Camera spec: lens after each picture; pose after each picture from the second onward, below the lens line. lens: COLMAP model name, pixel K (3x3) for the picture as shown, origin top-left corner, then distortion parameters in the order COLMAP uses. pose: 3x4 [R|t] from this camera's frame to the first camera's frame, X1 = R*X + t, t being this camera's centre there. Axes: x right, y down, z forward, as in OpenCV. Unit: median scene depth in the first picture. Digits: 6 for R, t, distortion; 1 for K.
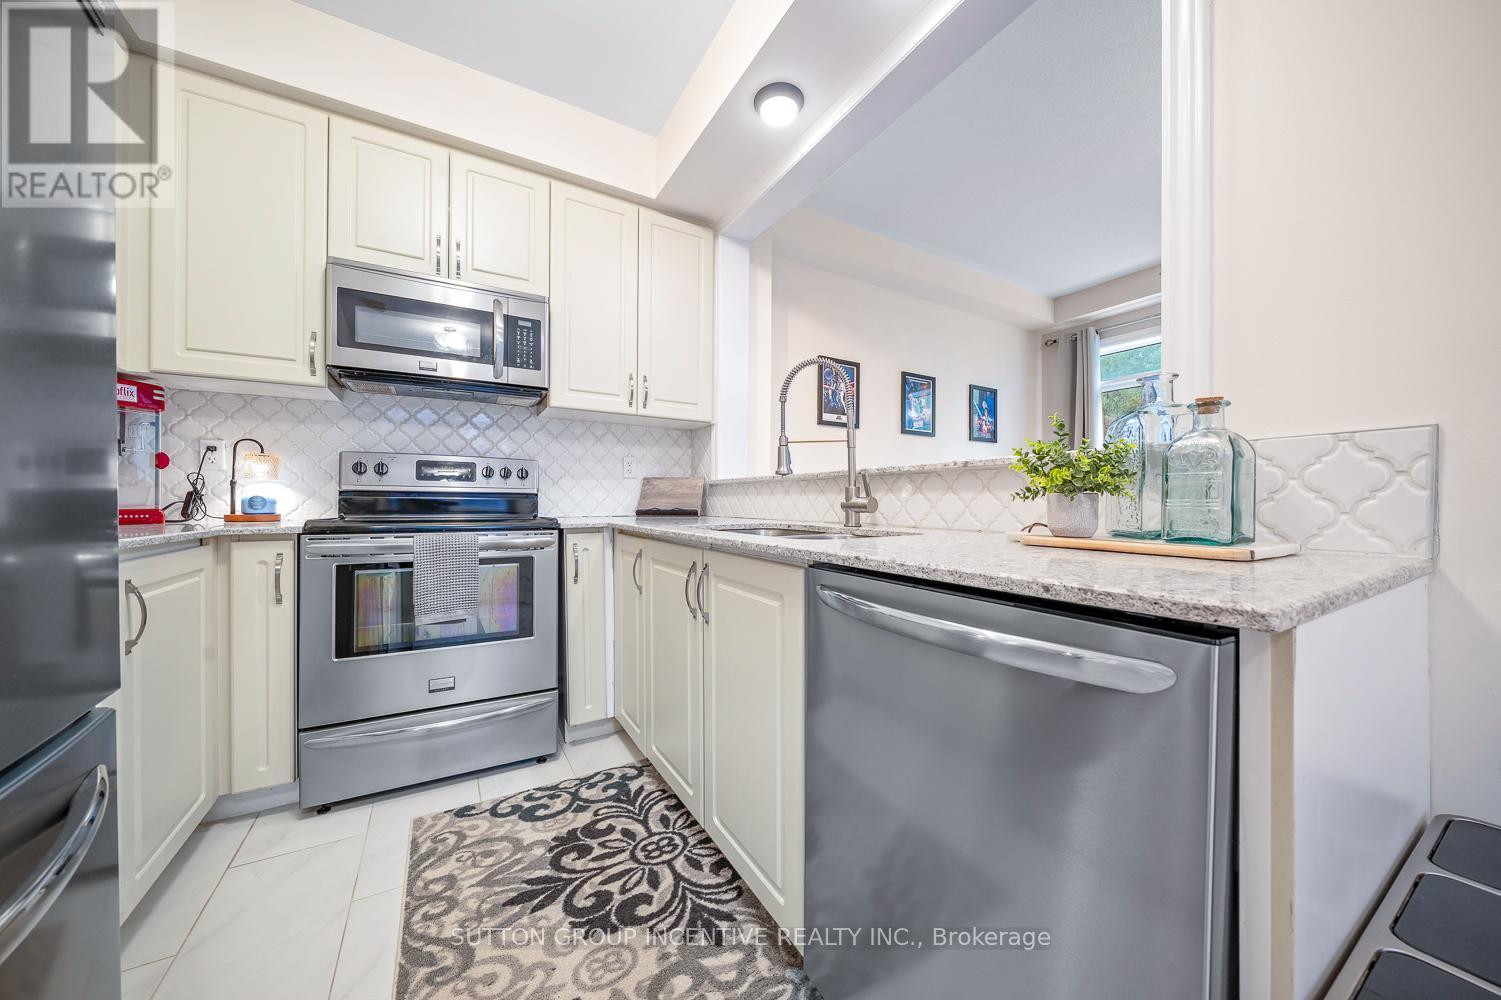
lens RADIAL K [[528.3, 0, 755.4], [0, 528.3, 502.0], [0, 0, 1]] dist [-0.000831, -0.000038]
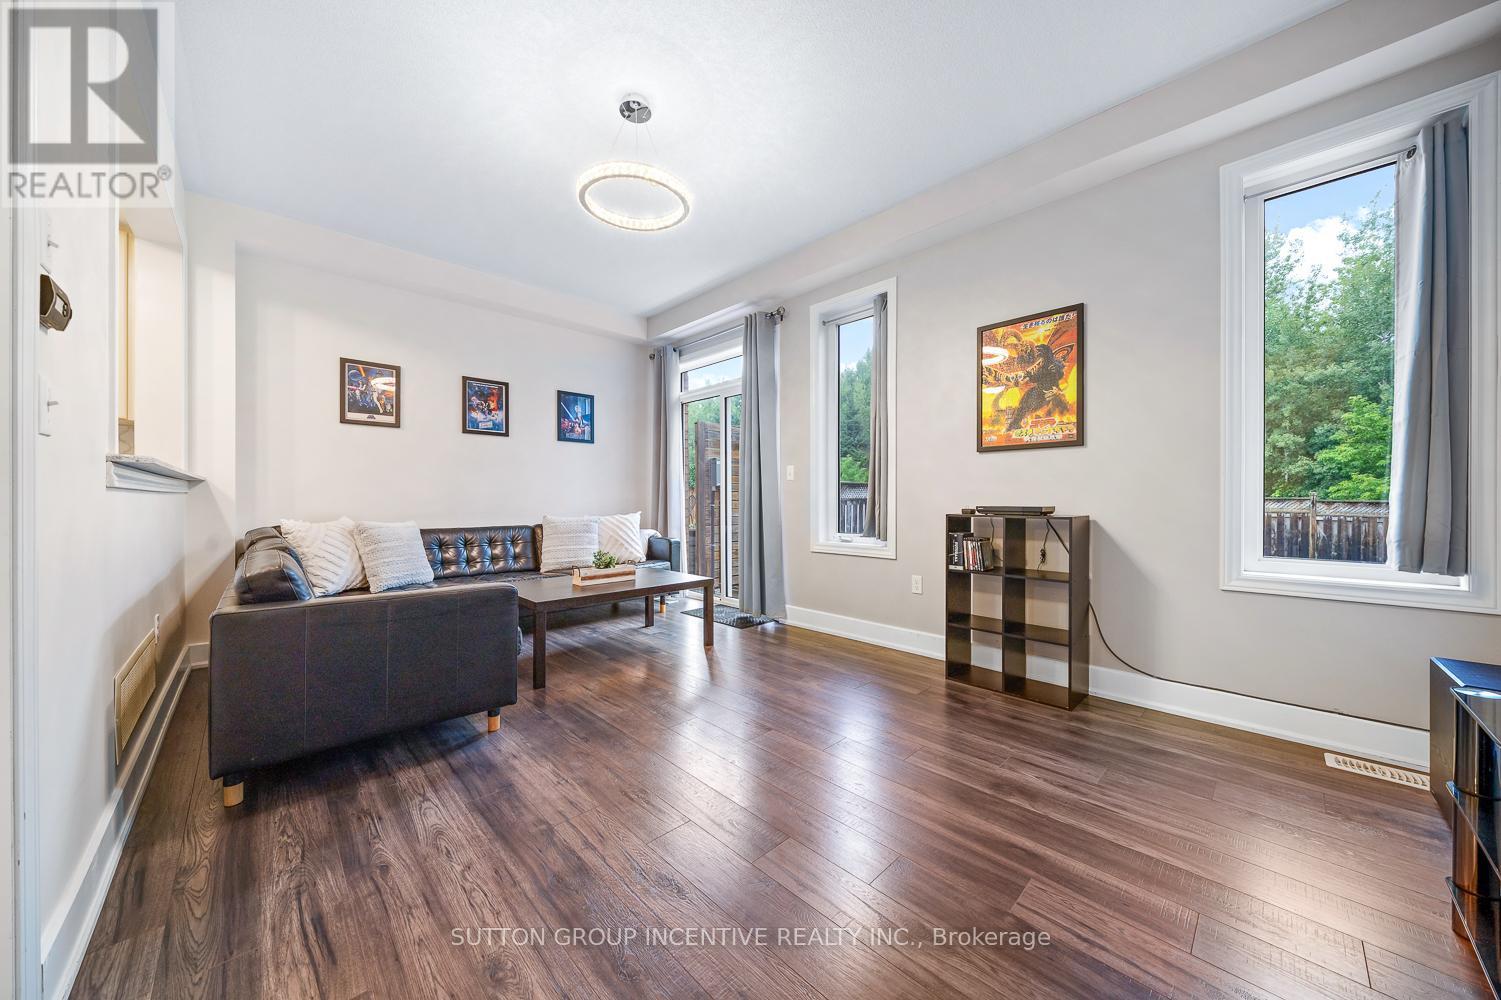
lens RADIAL K [[541.1, 0, 783.9], [0, 541.1, 500.6], [0, 0, 1]] dist [-0.001138, -0.000091]
pose [[0.967052, -0.005110, 0.254529, 0.969185], [0.003603, 0.999973, 0.006387, 0.006186], [-0.254555, -0.005259, 0.967044, -0.371190]]
